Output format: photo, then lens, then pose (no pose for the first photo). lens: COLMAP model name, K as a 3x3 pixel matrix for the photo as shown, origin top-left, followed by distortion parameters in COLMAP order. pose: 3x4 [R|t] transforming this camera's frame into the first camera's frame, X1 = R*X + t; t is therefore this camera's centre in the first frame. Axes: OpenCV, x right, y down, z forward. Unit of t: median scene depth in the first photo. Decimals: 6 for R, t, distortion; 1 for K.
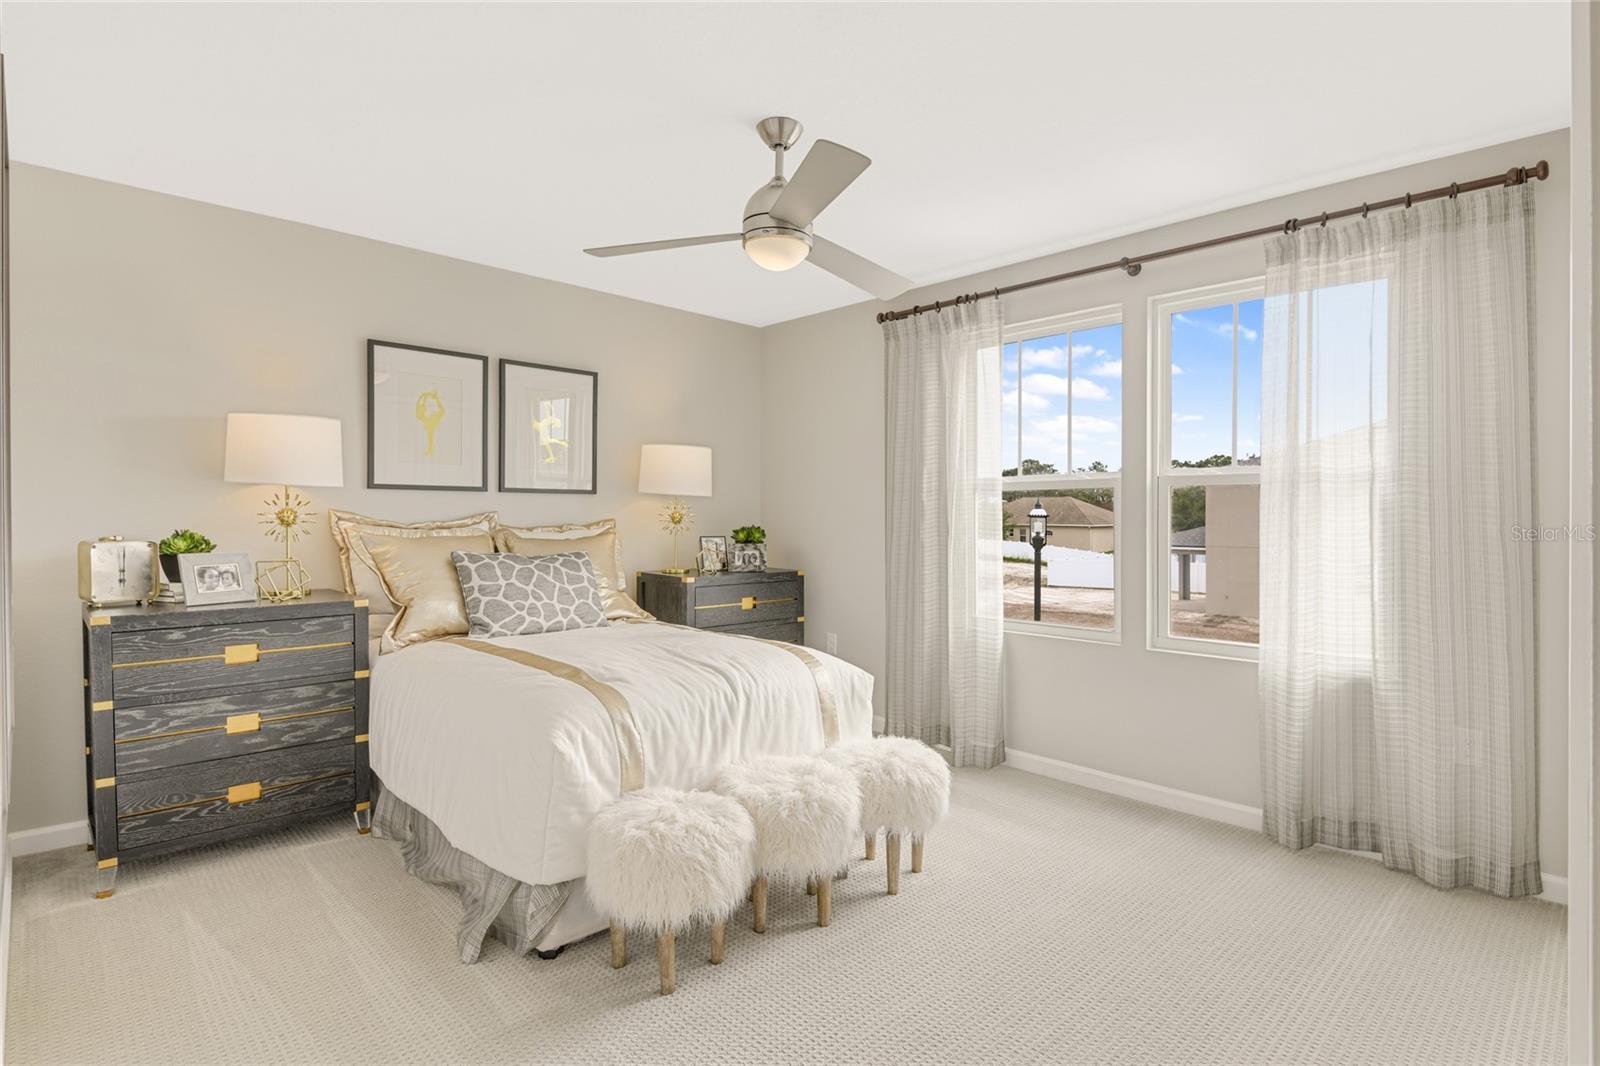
lens RADIAL K [[802.4, 0, 799.9], [0, 802.4, 515.1], [0, 0, 1]] dist [-0.000764, -0.000475]
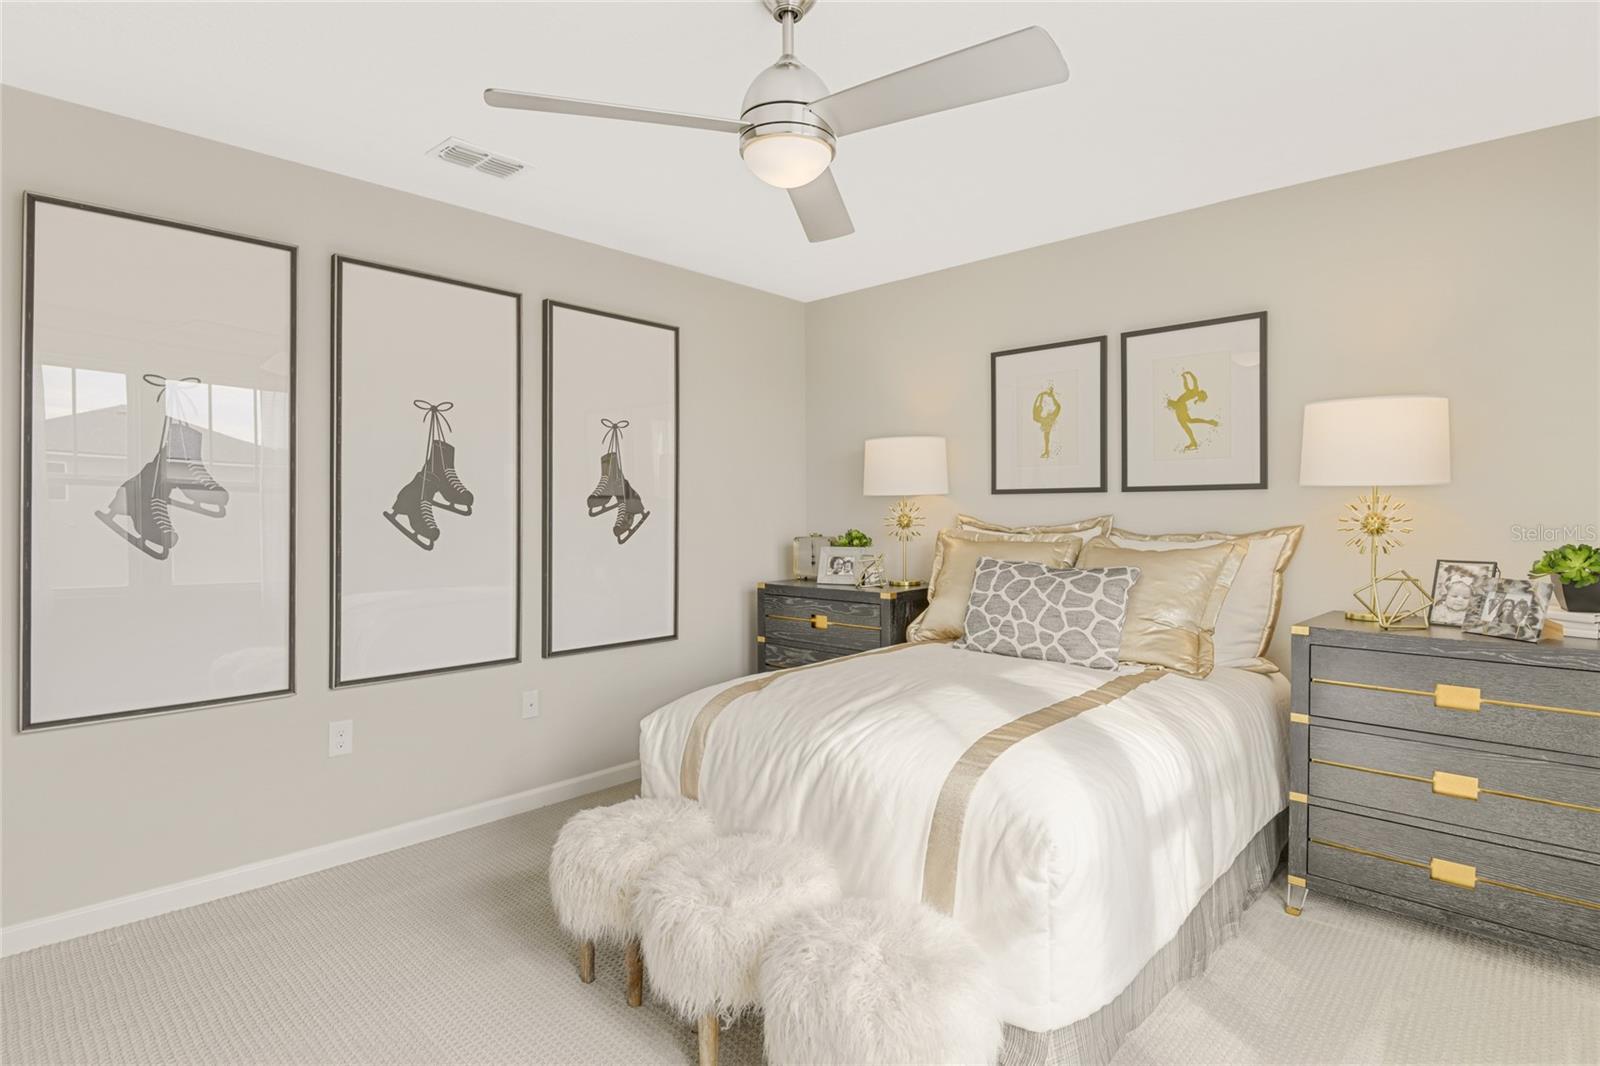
lens RADIAL K [[802.4, 0, 799.9], [0, 802.4, 515.1], [0, 0, 1]] dist [-0.000764, -0.000475]
pose [[0.038409, -0.005076, -0.999249, 0.528102], [-0.000780, 0.999987, -0.005110, -0.000034], [0.999262, 0.000976, 0.038404, 0.736365]]
